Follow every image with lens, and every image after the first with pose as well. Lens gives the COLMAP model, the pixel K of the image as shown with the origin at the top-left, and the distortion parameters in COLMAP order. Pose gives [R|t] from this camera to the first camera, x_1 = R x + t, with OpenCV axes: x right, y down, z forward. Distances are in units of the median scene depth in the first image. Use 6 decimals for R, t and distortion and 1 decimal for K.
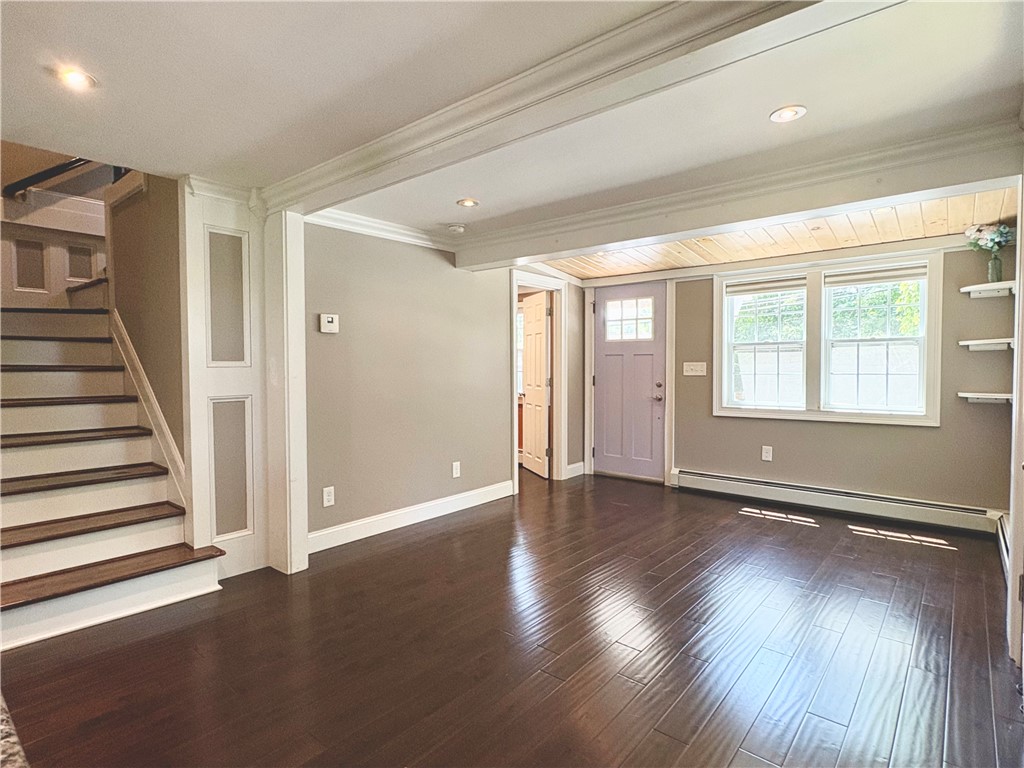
lens RADIAL K [[539.3, 0, 512.0], [0, 539.3, 384.0], [0, 0, 1]] dist [0.003287, 0.000226]
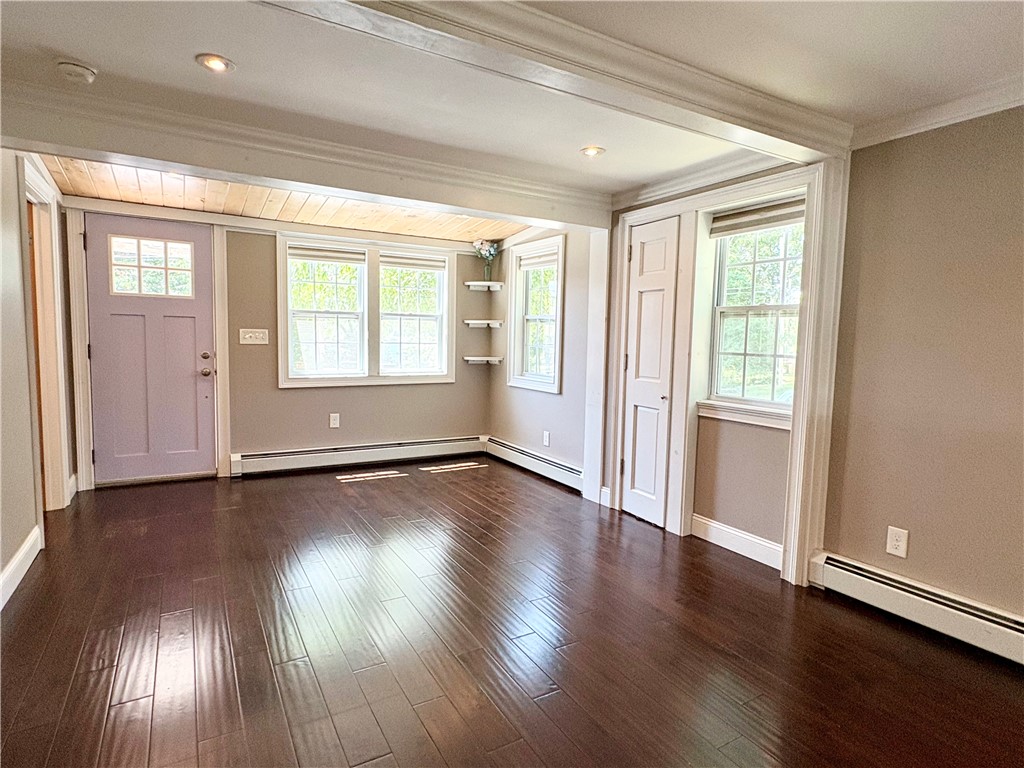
lens RADIAL K [[557.4, 0, 512.0], [0, 557.4, 384.0], [0, 0, 1]] dist [0.000015, -0.000551]
pose [[0.334498, -0.070784, 0.939734, -0.403614], [0.007452, 0.997343, 0.072471, -0.014813], [-0.942367, -0.017239, 0.334136, 0.330929]]
